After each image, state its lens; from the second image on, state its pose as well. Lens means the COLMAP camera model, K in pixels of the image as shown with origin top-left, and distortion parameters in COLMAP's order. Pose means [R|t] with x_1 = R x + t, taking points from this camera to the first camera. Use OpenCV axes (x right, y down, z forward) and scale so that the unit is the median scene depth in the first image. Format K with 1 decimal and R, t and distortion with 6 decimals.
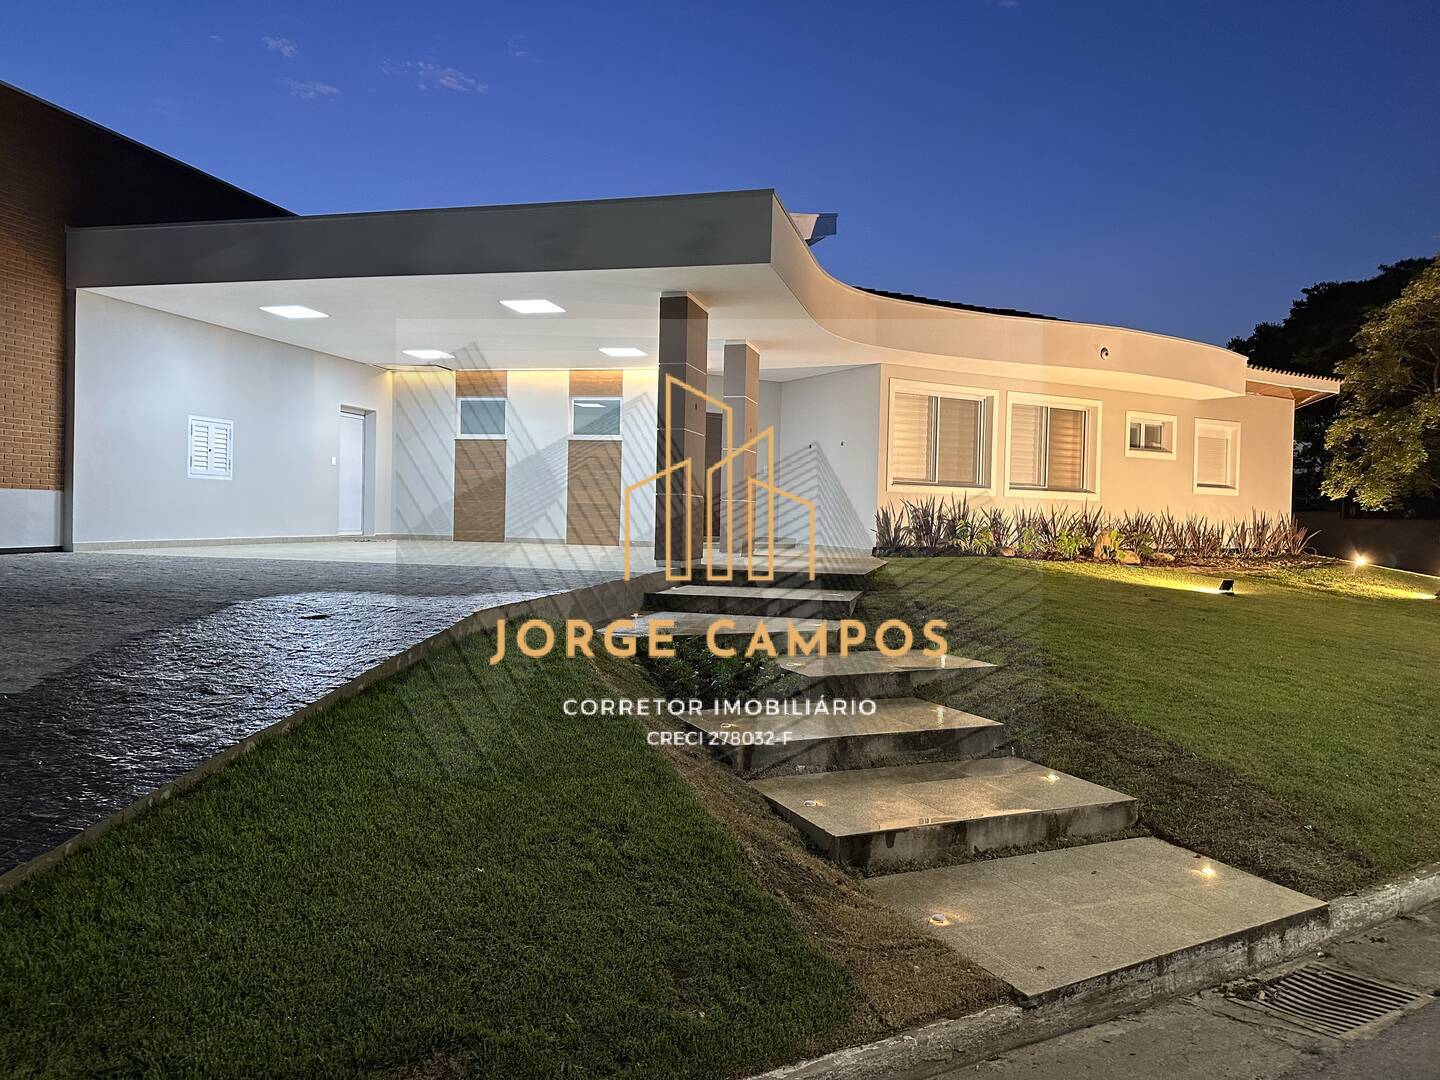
lens RADIAL K [[1088.6, 0, 720.0], [0, 1088.6, 540.0], [0, 0, 1]] dist [0.090612, -0.097242]
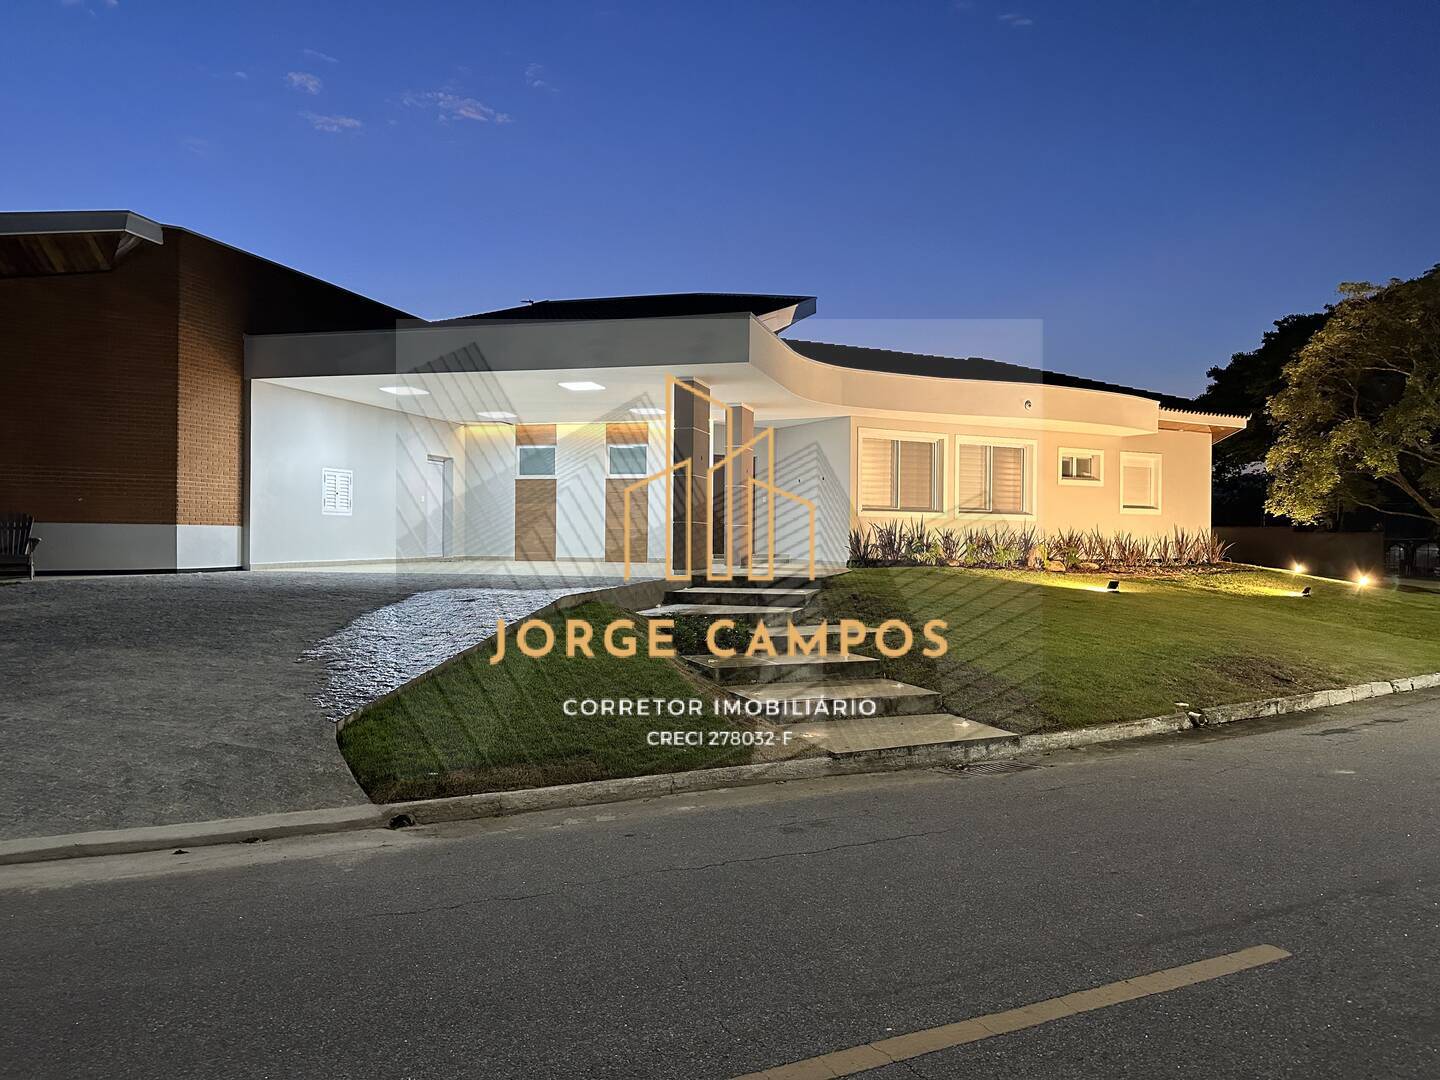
lens RADIAL K [[1088.6, 0, 720.0], [0, 1088.6, 540.0], [0, 0, 1]] dist [0.090612, -0.097242]
pose [[0.999582, -0.014345, -0.025120, 0.023770], [0.013827, 0.999691, -0.020637, 0.006582], [0.025409, 0.020281, 0.999471, -0.256541]]
